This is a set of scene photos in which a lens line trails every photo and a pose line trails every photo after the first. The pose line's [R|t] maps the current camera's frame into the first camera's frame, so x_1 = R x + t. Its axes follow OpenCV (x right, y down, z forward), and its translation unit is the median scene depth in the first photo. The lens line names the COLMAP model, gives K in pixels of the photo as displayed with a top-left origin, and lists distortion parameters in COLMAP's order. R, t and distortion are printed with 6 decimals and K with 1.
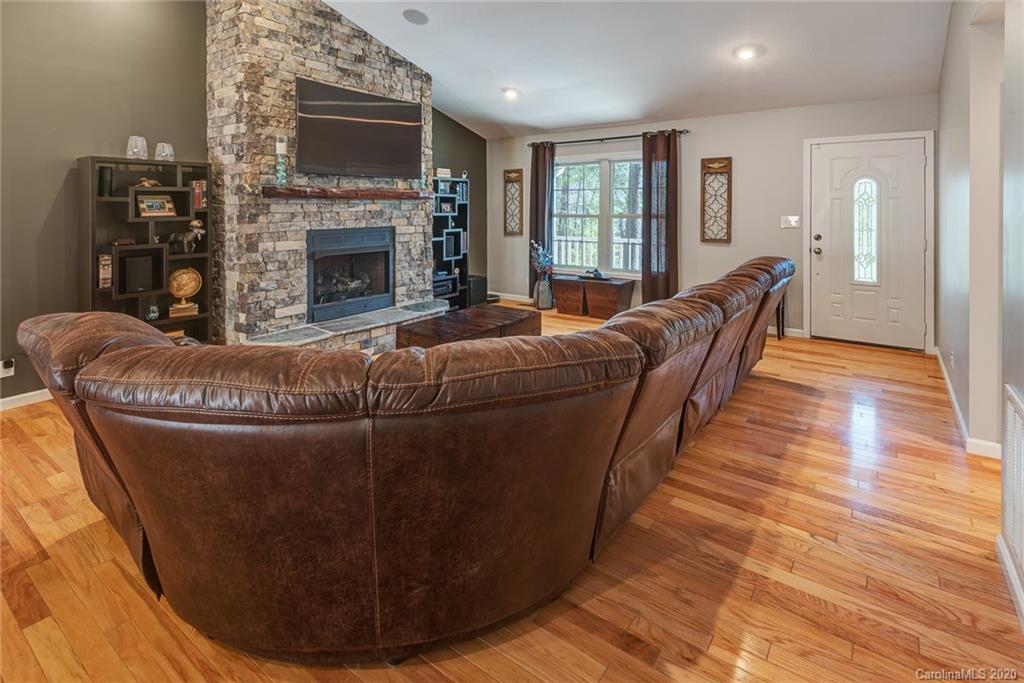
lens RADIAL K [[510.2, 0, 520.0], [0, 510.2, 213.8], [0, 0, 1]] dist [0.006408, 0.004593]
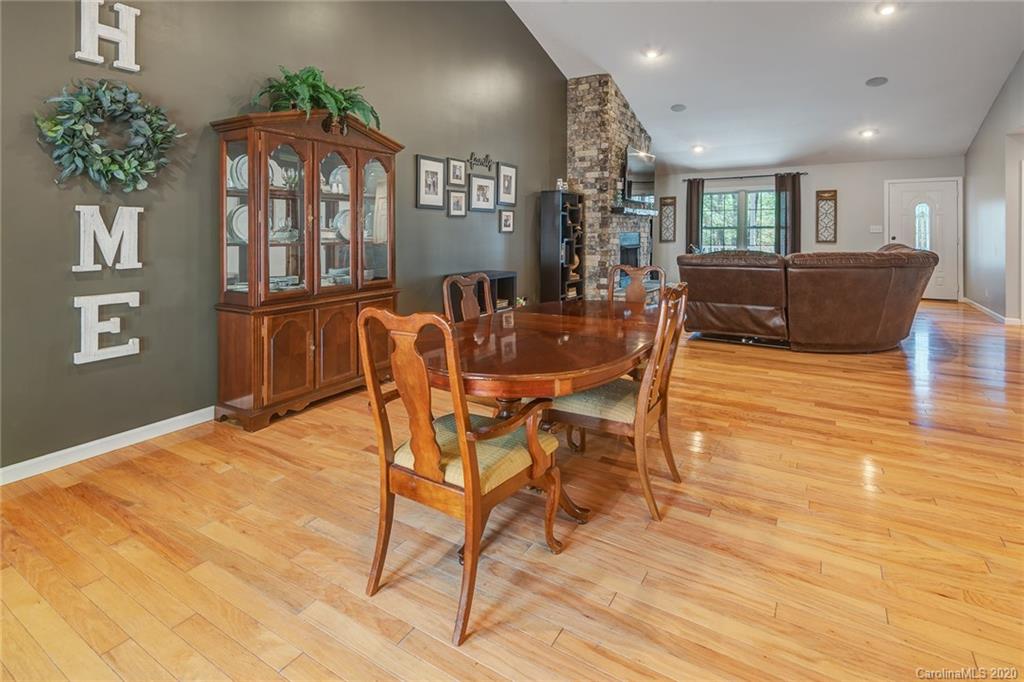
lens RADIAL K [[510.2, 0, 516.1], [0, 510.2, 231.6], [0, 0, 1]] dist [0.006408, 0.004593]
pose [[0.997239, -0.001196, 0.074246, -0.875538], [0.002143, 0.999917, -0.012666, 0.048133], [-0.074225, 0.012790, 0.997159, -0.665333]]
